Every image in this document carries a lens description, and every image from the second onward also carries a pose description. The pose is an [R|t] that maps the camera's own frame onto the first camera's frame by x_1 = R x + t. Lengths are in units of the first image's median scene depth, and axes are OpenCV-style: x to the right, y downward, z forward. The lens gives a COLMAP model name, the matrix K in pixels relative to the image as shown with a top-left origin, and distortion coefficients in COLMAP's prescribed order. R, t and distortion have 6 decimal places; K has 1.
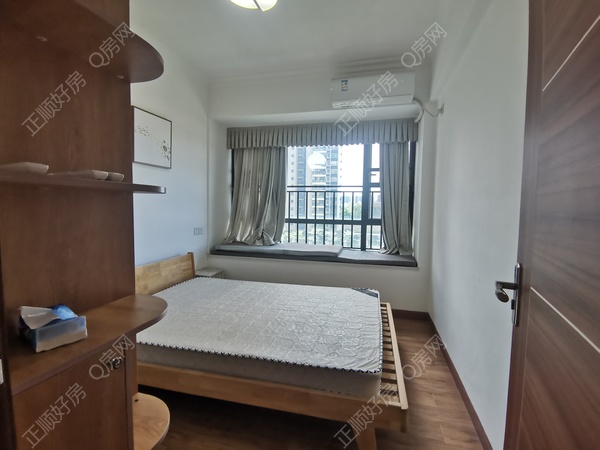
lens RADIAL K [[292.7, 0, 298.5], [0, 292.7, 223.7], [0, 0, 1]] dist [0.015543, -0.026604]
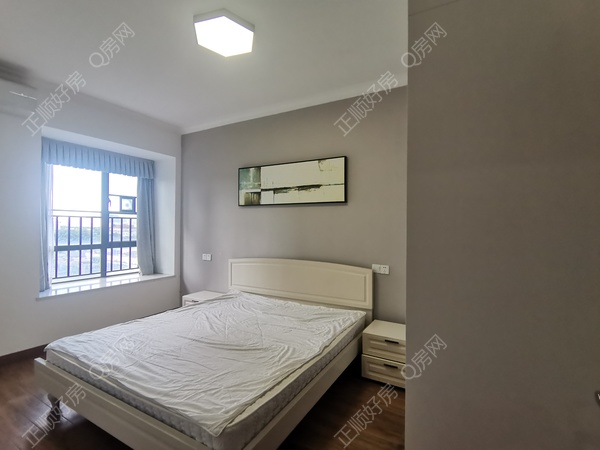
lens RADIAL K [[292.7, 0, 298.5], [0, 292.7, 223.7], [0, 0, 1]] dist [0.015543, -0.026604]
pose [[0.274138, 0.001535, 0.961689, -0.589803], [0.070360, 0.997287, -0.021649, -0.012660], [-0.959113, 0.073599, 0.273286, 0.048197]]
